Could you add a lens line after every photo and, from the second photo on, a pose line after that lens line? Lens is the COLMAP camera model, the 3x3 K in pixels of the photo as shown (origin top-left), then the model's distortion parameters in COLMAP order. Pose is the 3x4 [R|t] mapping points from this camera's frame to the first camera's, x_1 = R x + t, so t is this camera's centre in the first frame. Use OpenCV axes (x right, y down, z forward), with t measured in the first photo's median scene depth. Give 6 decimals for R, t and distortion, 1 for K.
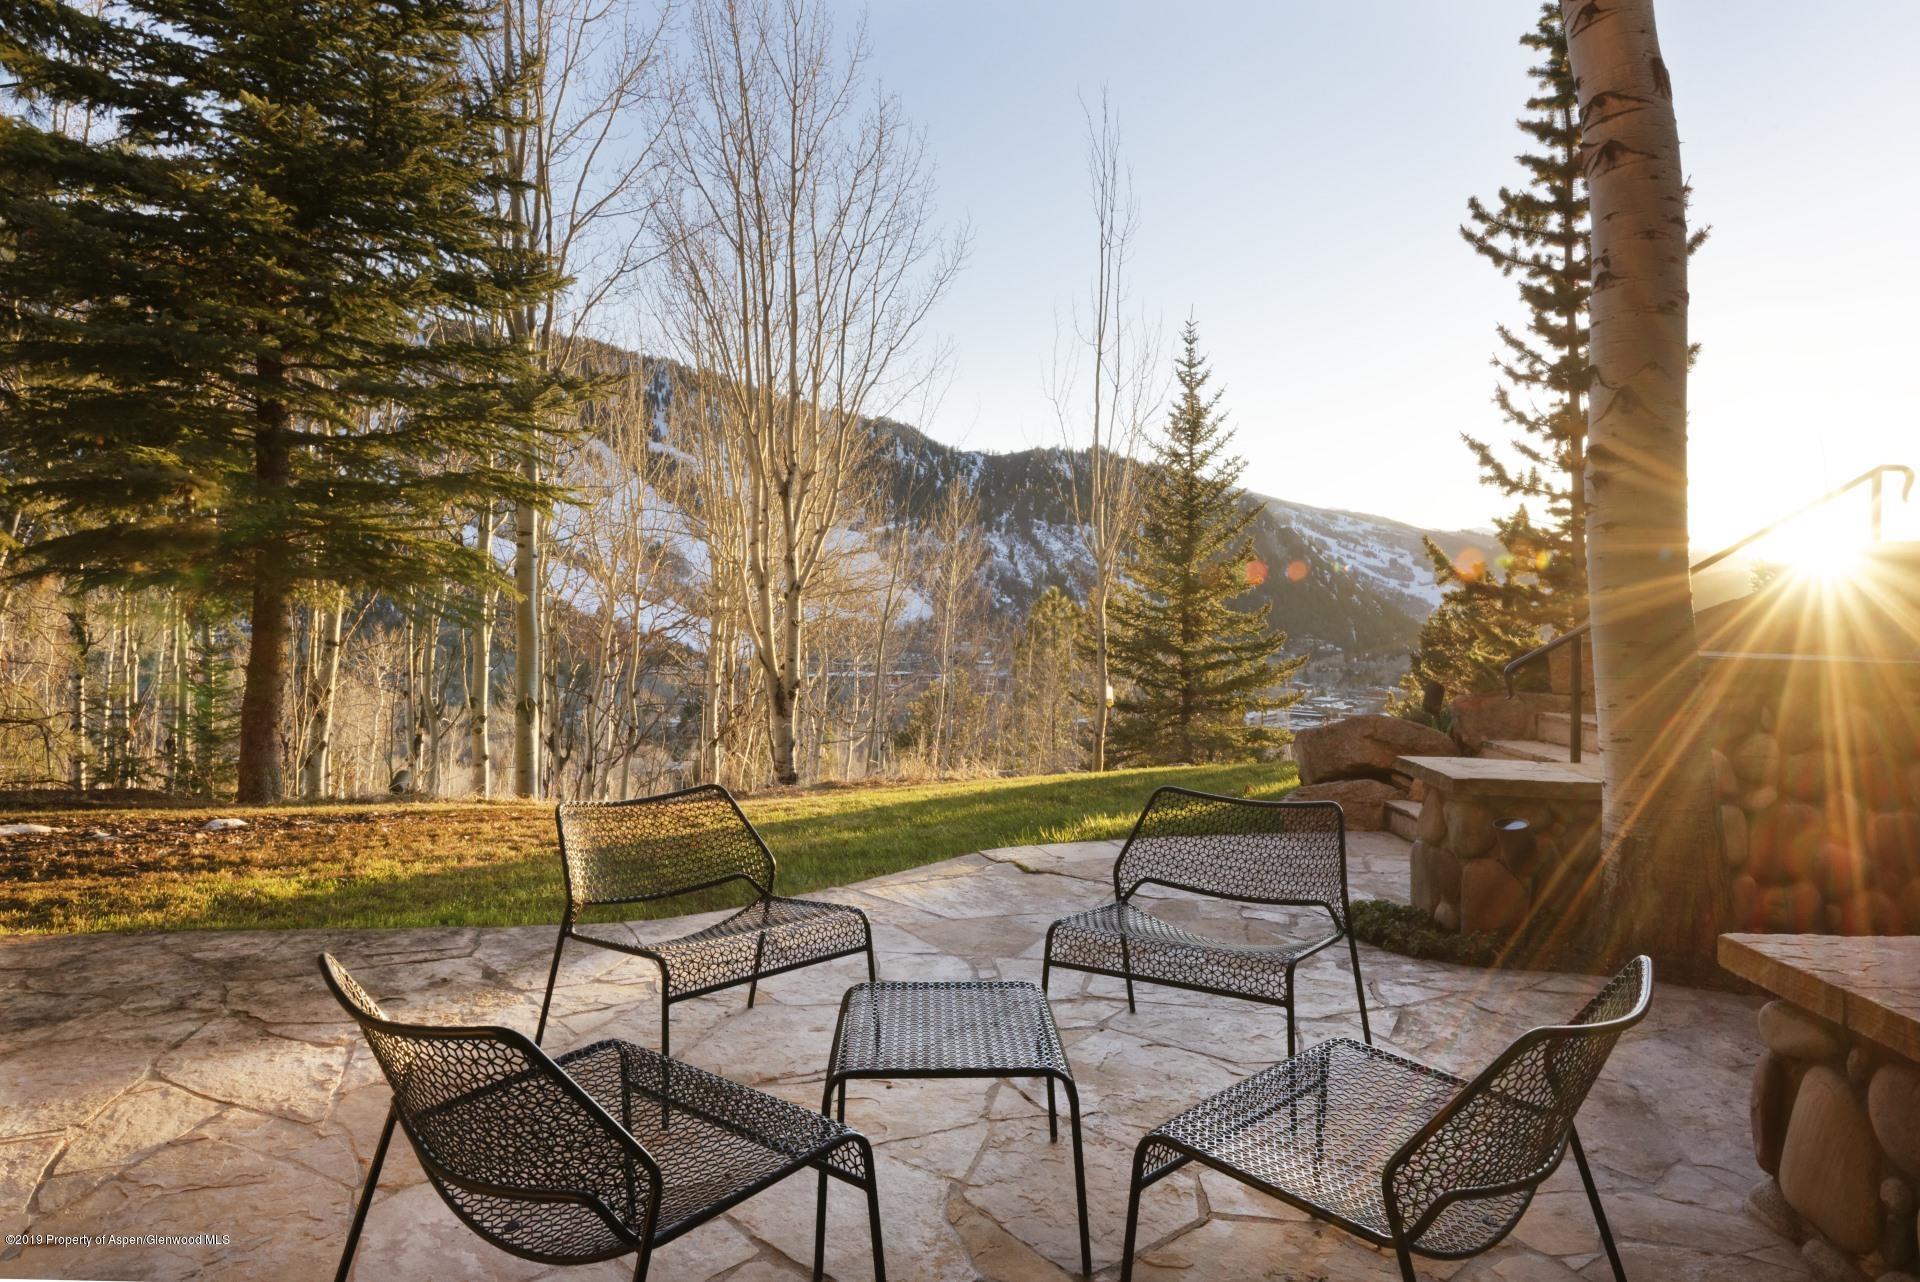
lens RADIAL K [[926.1, 0, 960.0], [0, 926.1, 641.0], [0, 0, 1]] dist [0.000372, -0.000040]
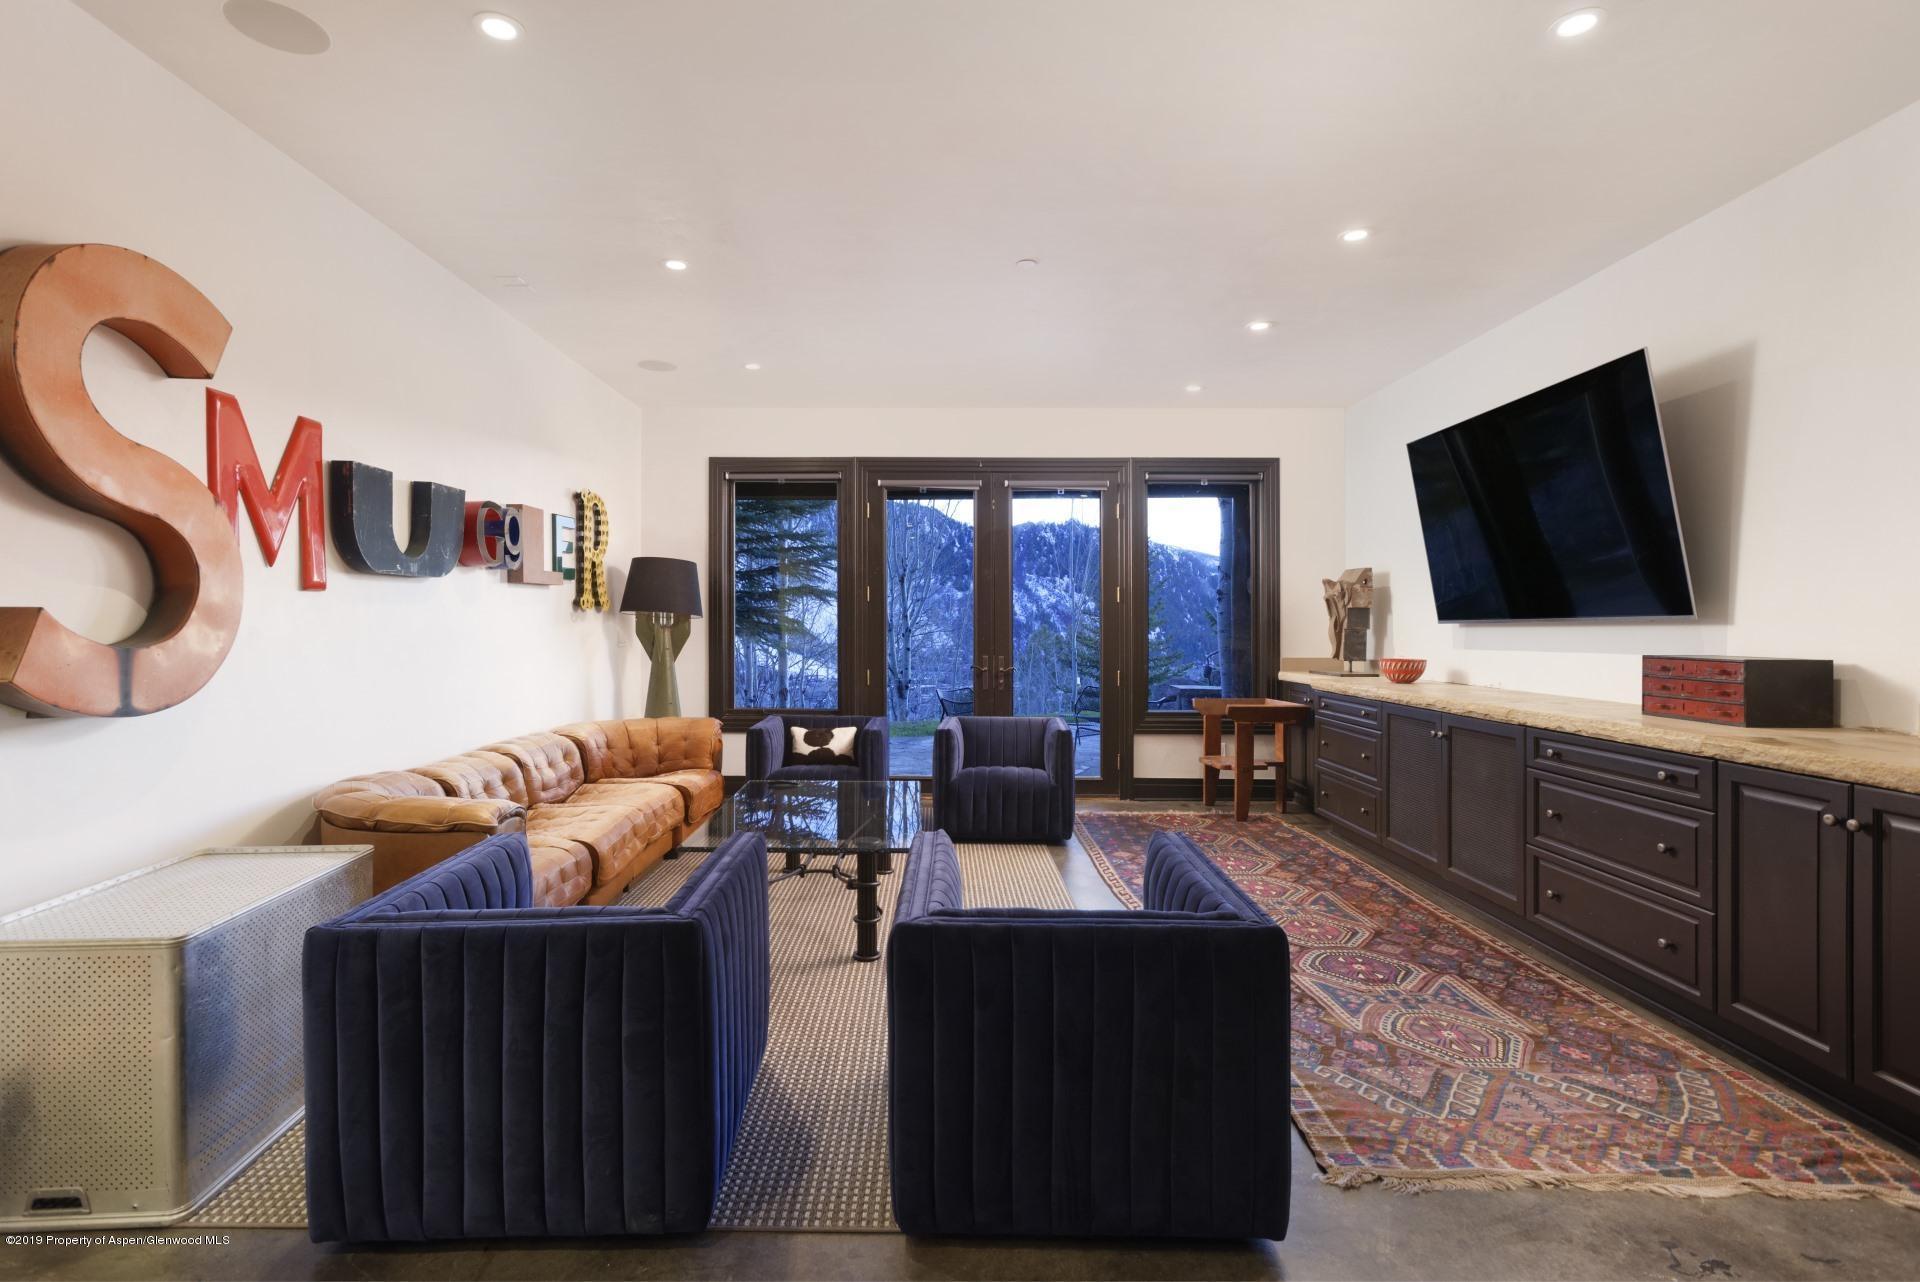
lens RADIAL K [[926.1, 0, 960.0], [0, 926.1, 641.0], [0, 0, 1]] dist [0.000372, -0.000040]
pose [[0.999716, -0.014766, 0.018689, -0.042692], [0.015437, 0.999222, -0.036303, 0.011671], [-0.018138, 0.036582, 0.999166, -0.329994]]
